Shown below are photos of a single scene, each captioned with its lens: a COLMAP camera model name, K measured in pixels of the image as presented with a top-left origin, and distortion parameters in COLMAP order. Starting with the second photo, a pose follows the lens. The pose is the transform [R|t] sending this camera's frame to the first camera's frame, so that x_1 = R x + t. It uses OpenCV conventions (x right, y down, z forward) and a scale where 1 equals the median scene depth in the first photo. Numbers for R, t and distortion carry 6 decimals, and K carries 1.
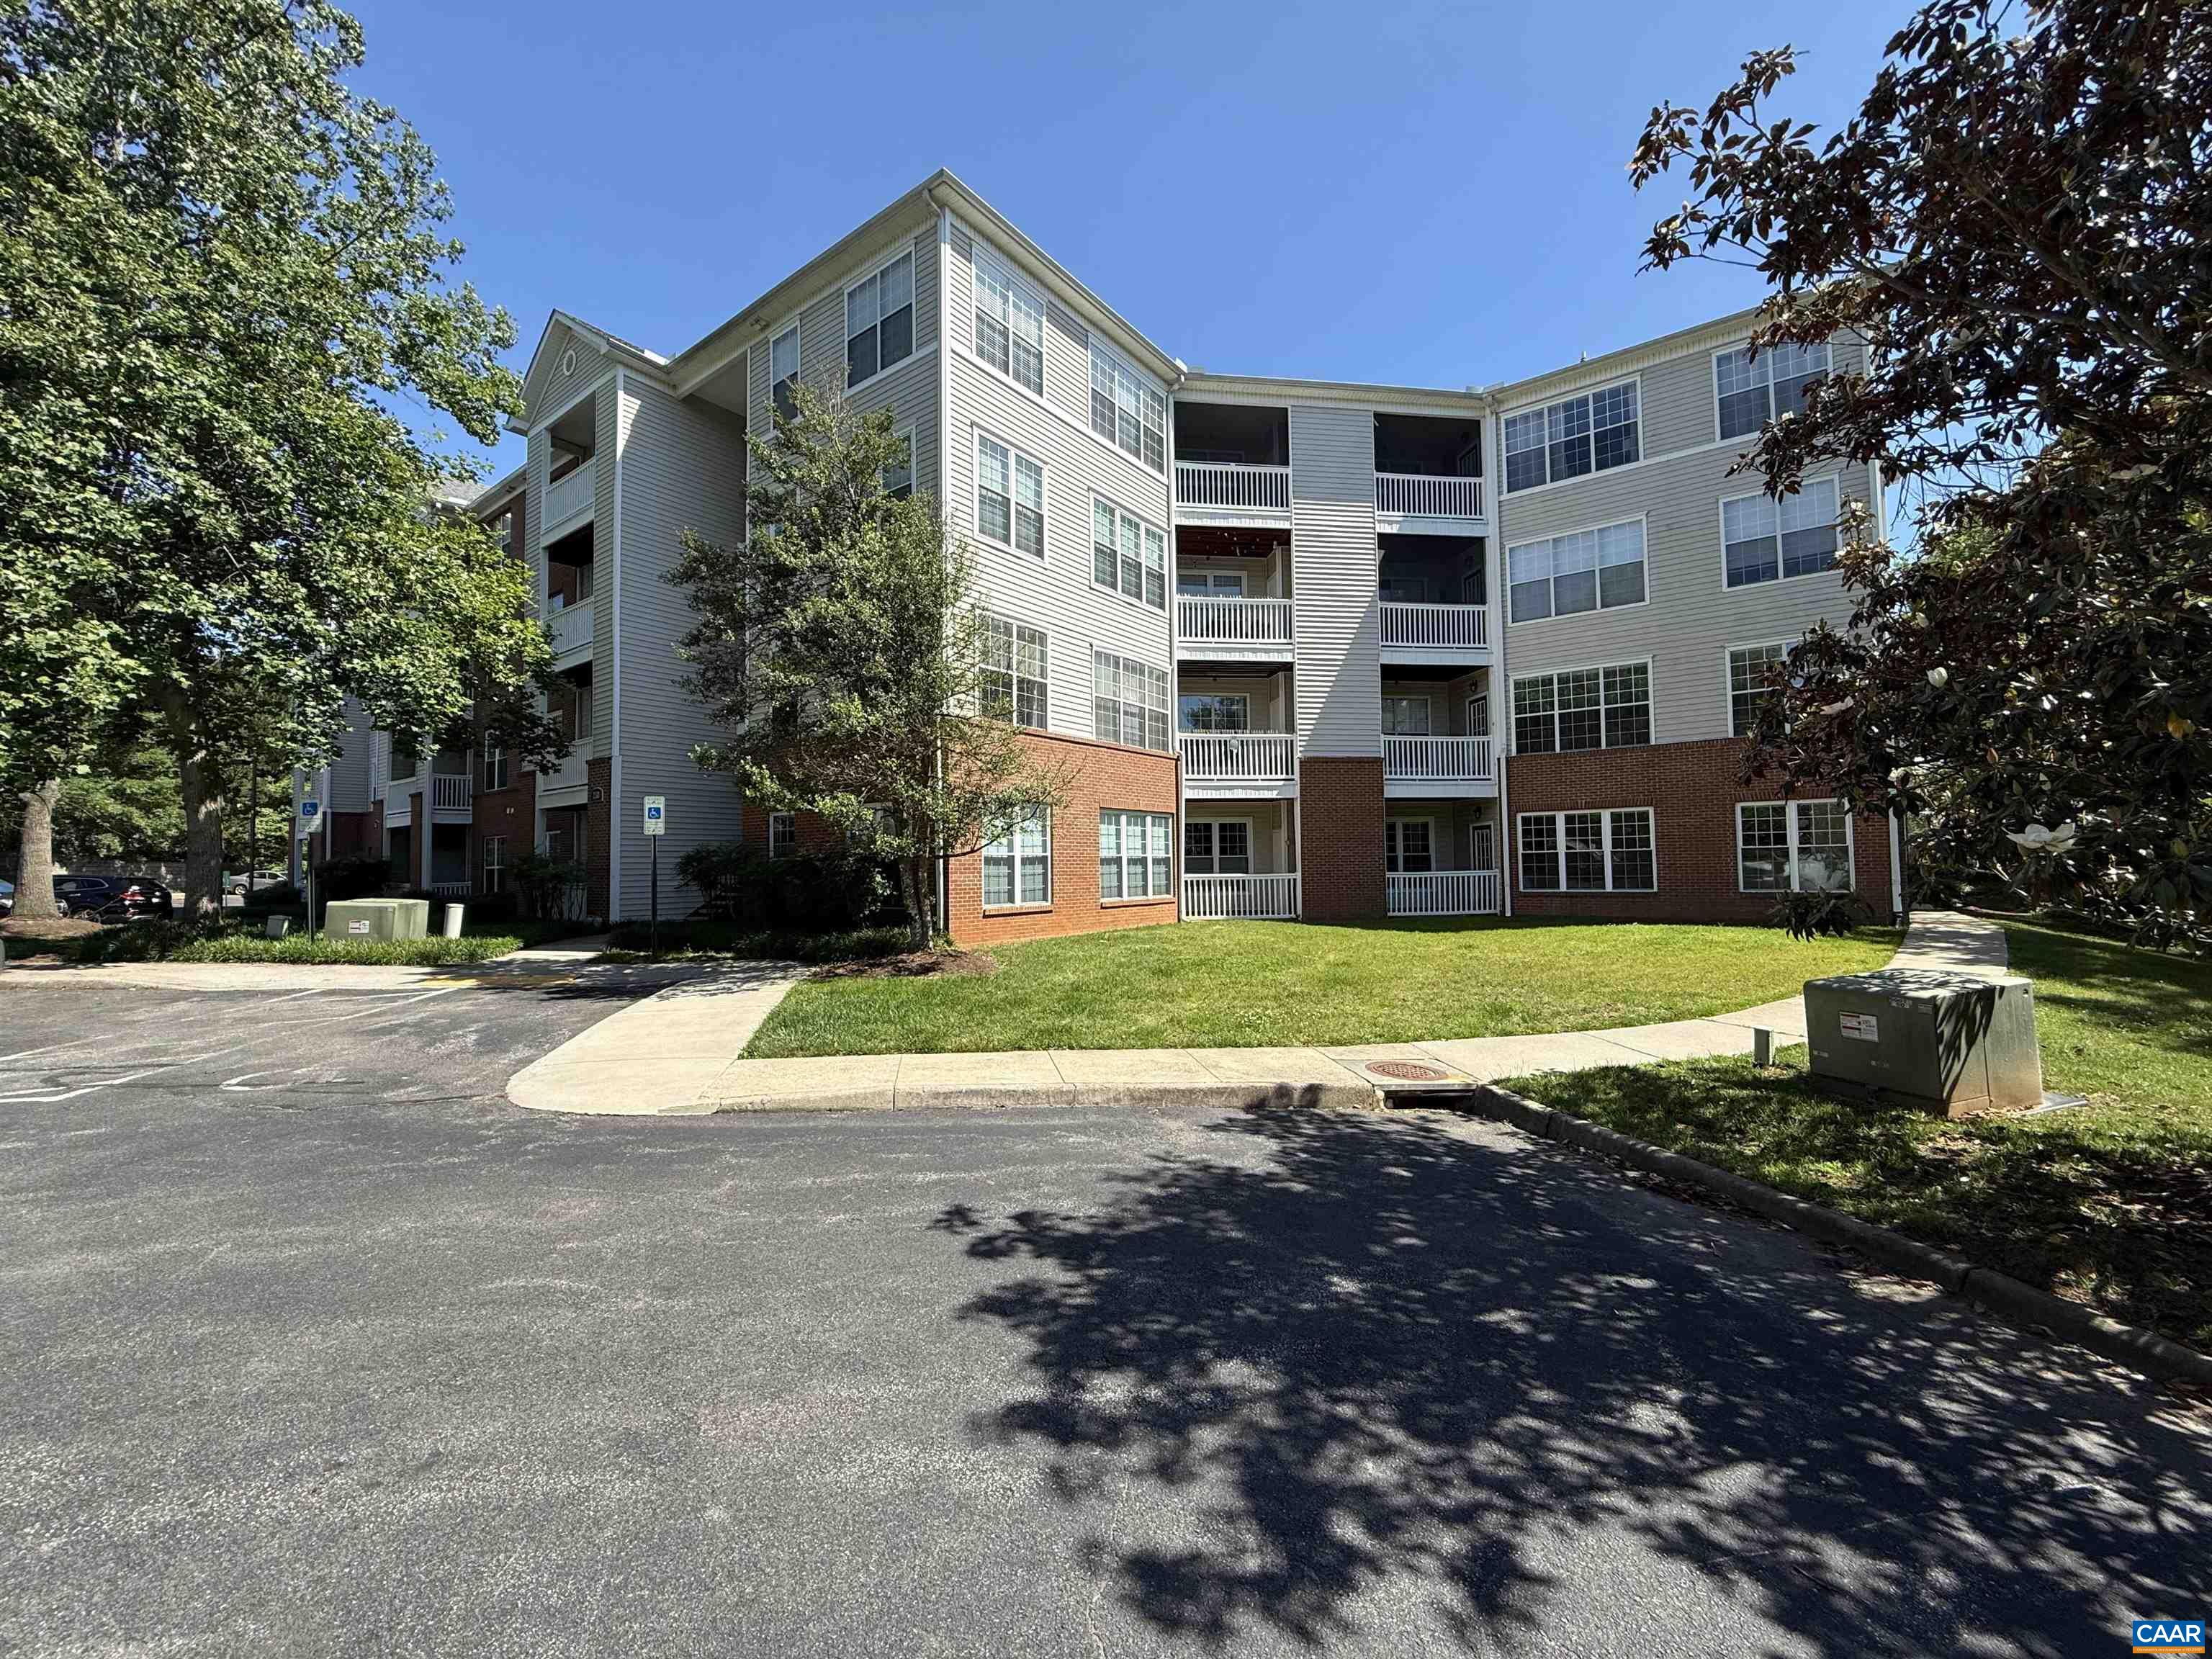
lens RADIAL K [[880.0, 0, 1101.7], [0, 880.0, 829.6], [0, 0, 1]] dist [0.001165, 0.000002]
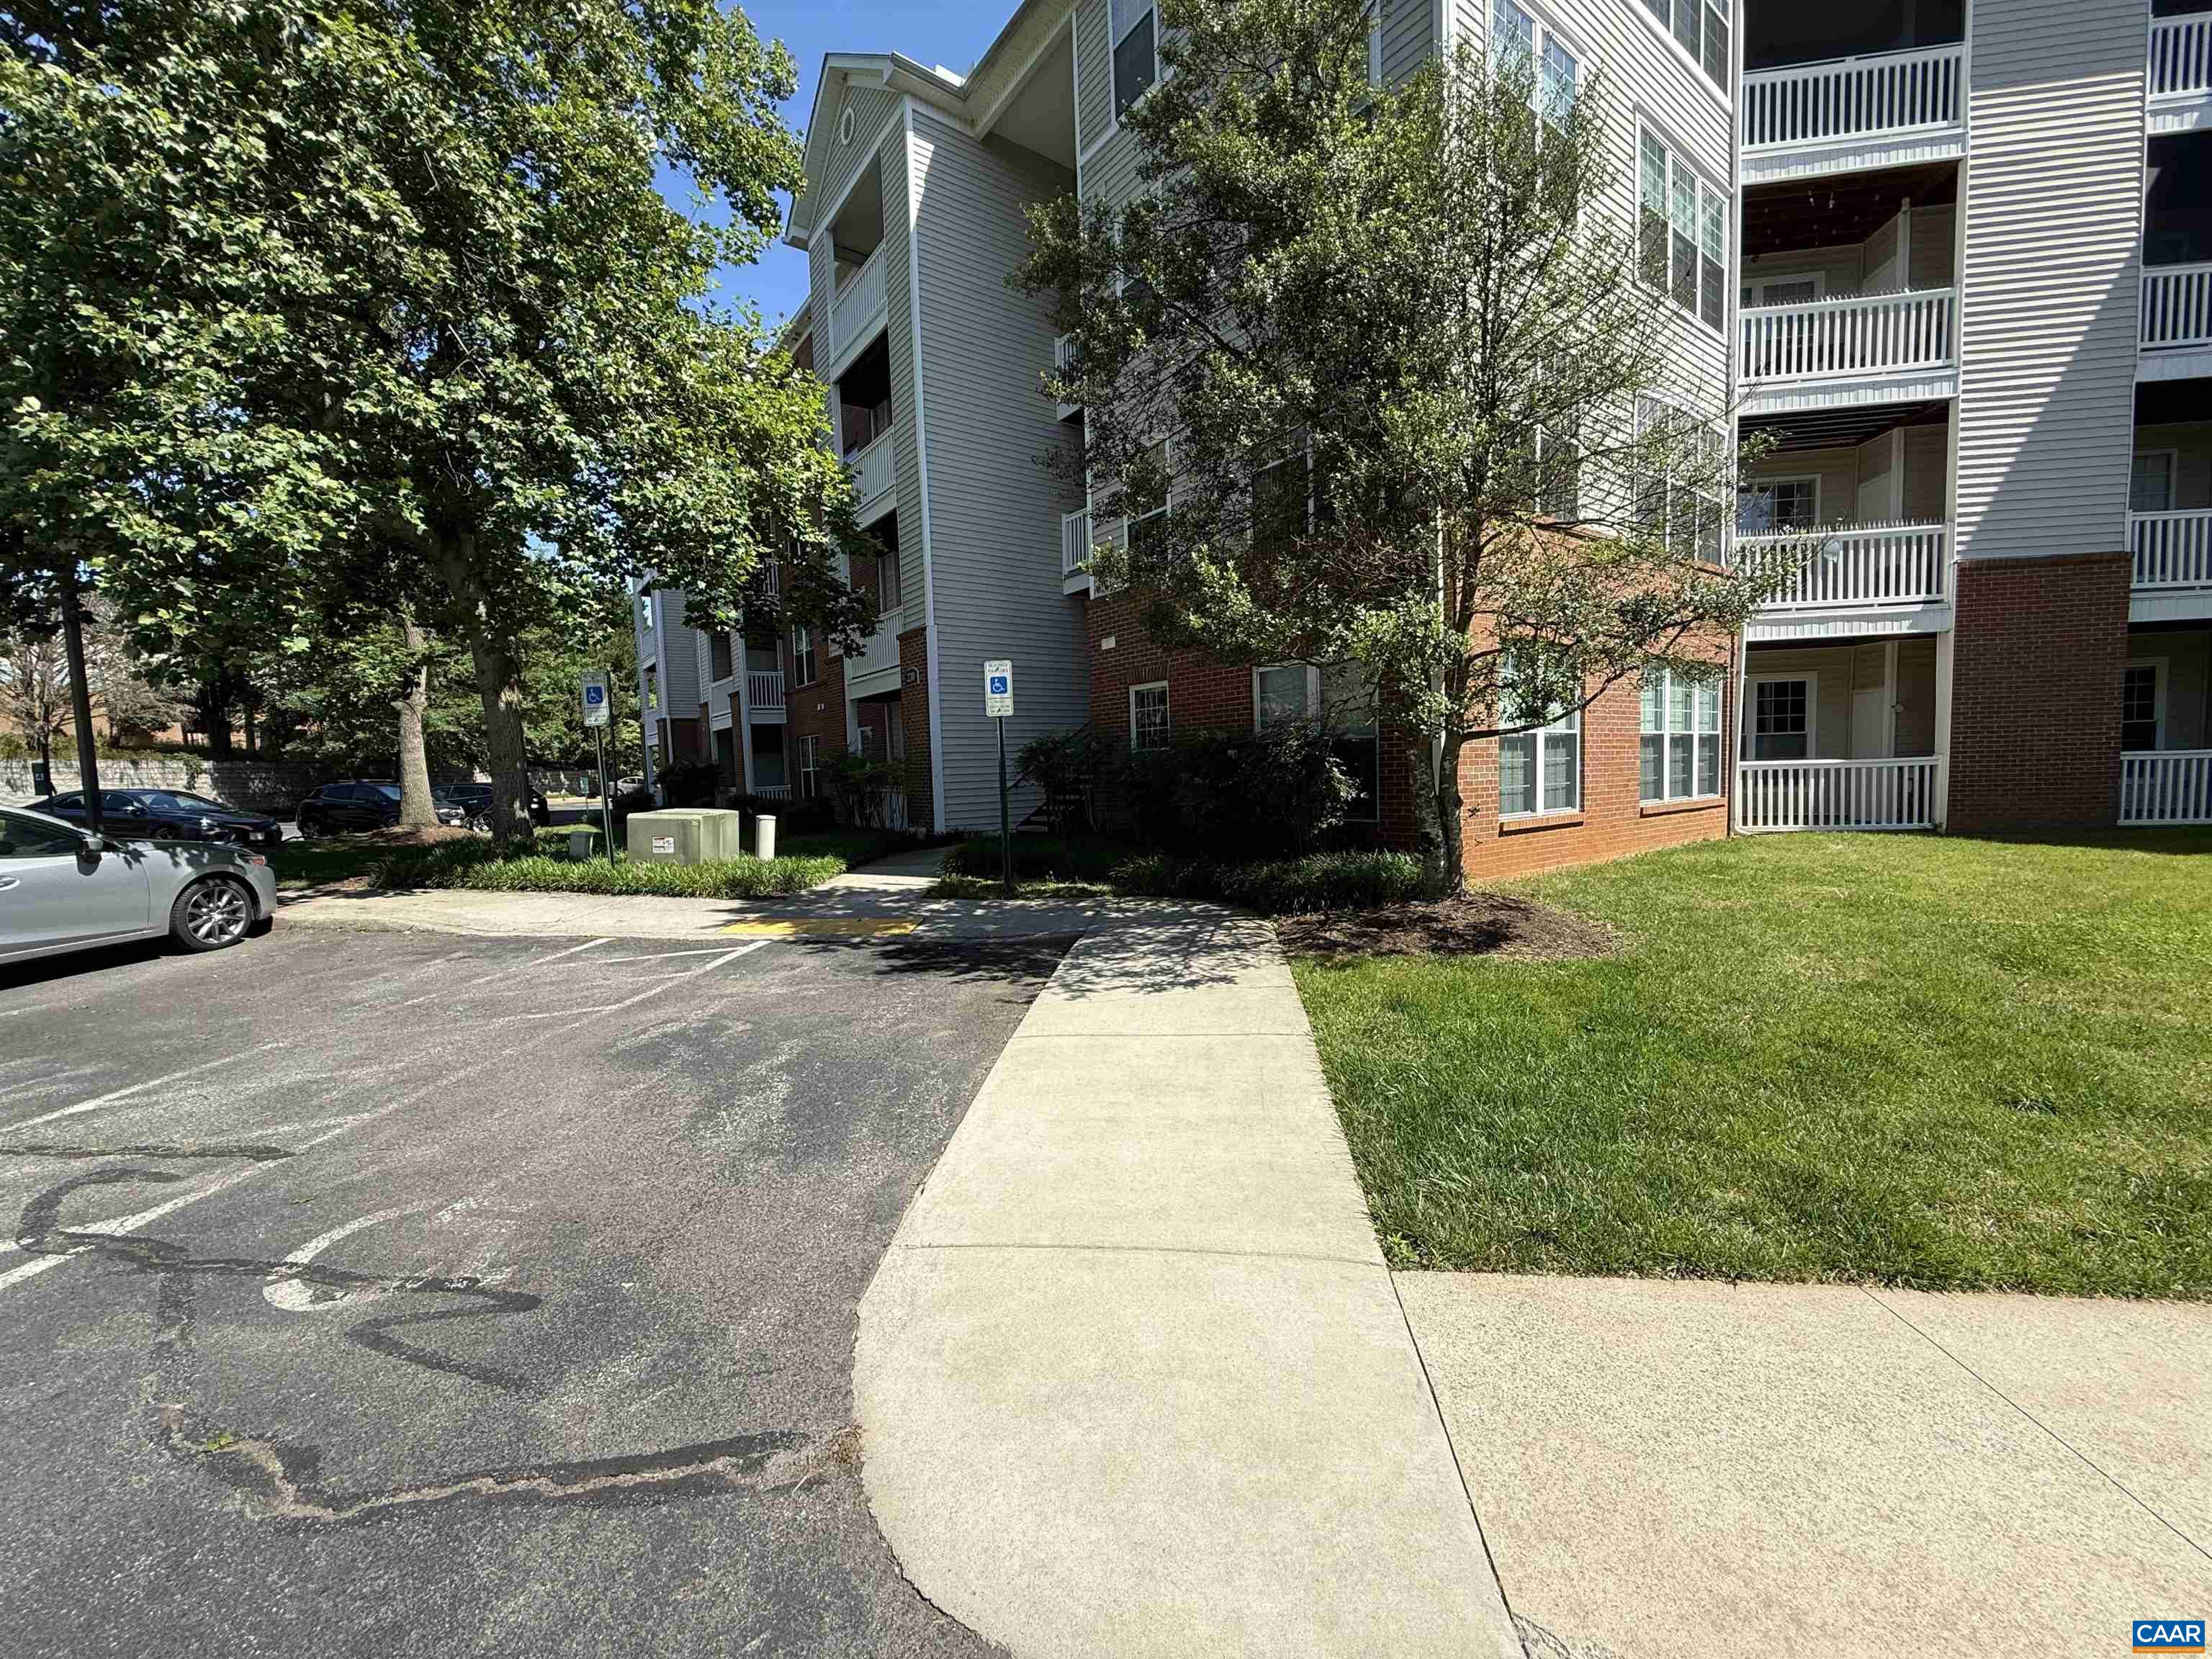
lens RADIAL K [[881.0, 0, 1098.9], [0, 881.0, 829.3], [0, 0, 1]] dist [-0.000800, -0.000206]
pose [[0.958048, 0.003027, -0.286591, -0.171713], [0.030636, 0.993134, 0.112904, 0.013414], [0.284965, -0.116947, 0.951377, 0.256395]]
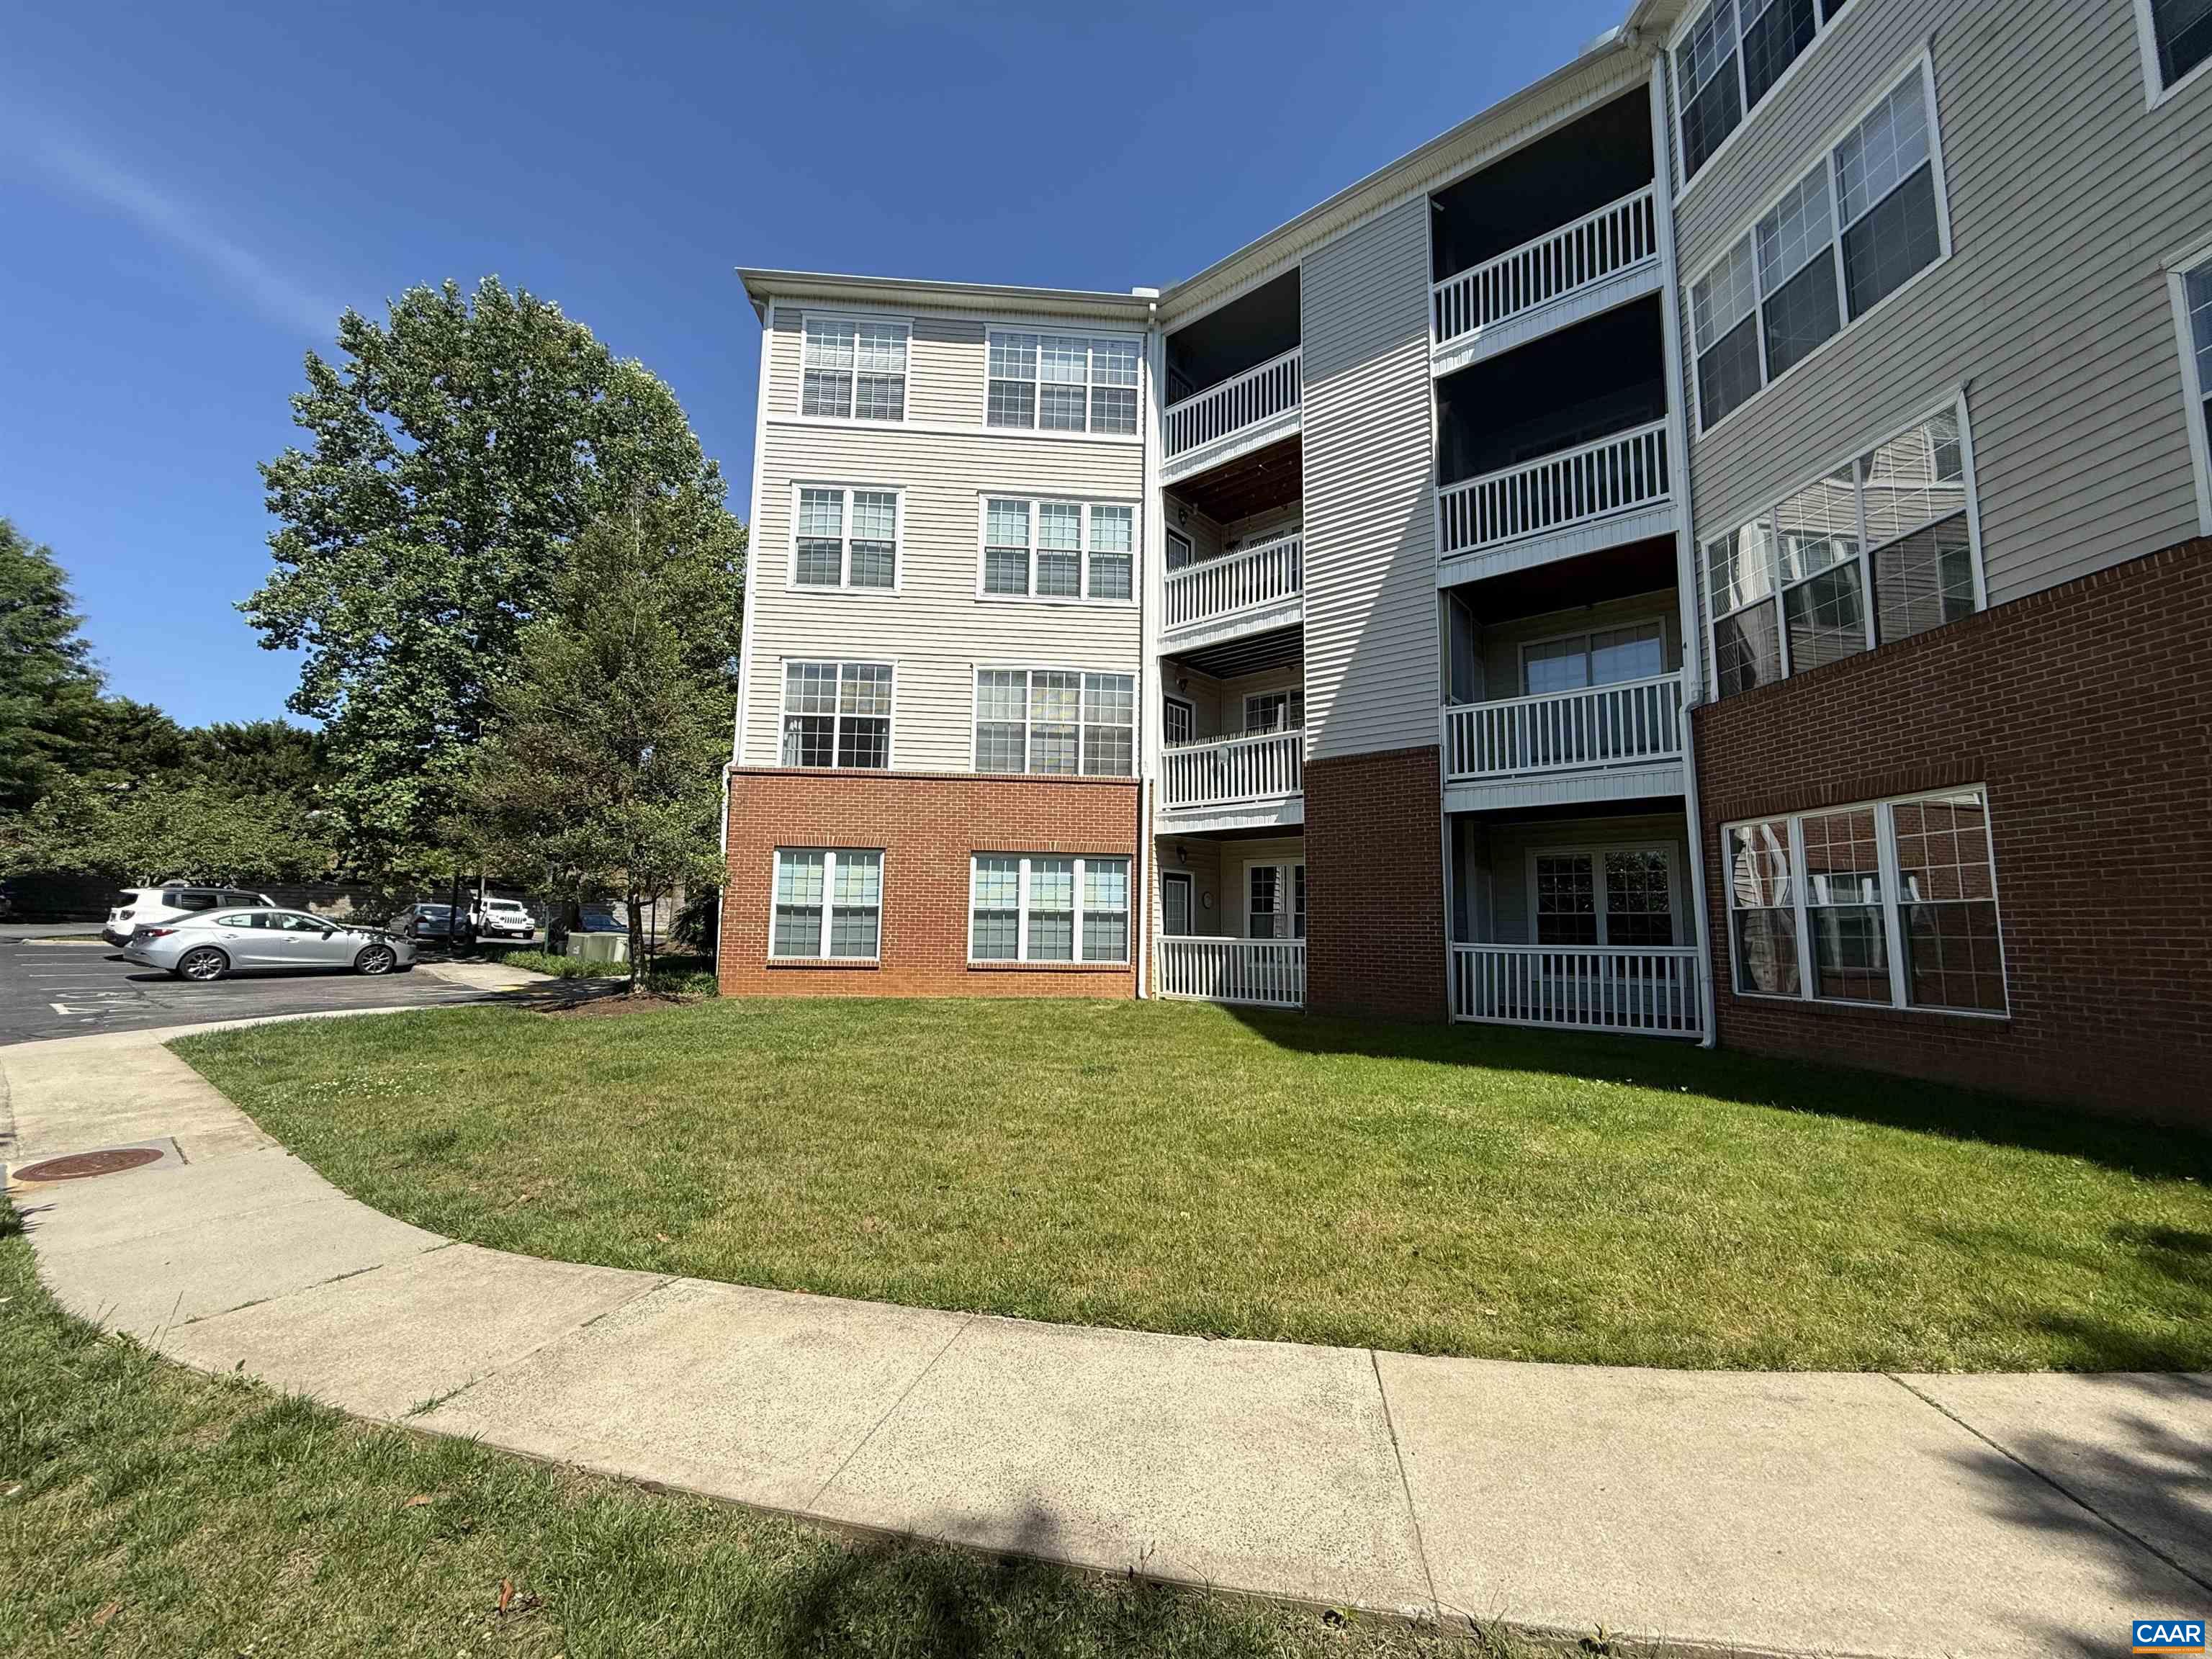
lens RADIAL K [[881.0, 0, 1098.9], [0, 881.0, 829.3], [0, 0, 1]] dist [-0.000800, -0.000206]
pose [[0.657416, -0.063044, -0.750886, 0.647239], [0.007458, 0.996989, -0.077177, 0.018688], [0.753491, 0.045138, 0.655907, 0.478719]]
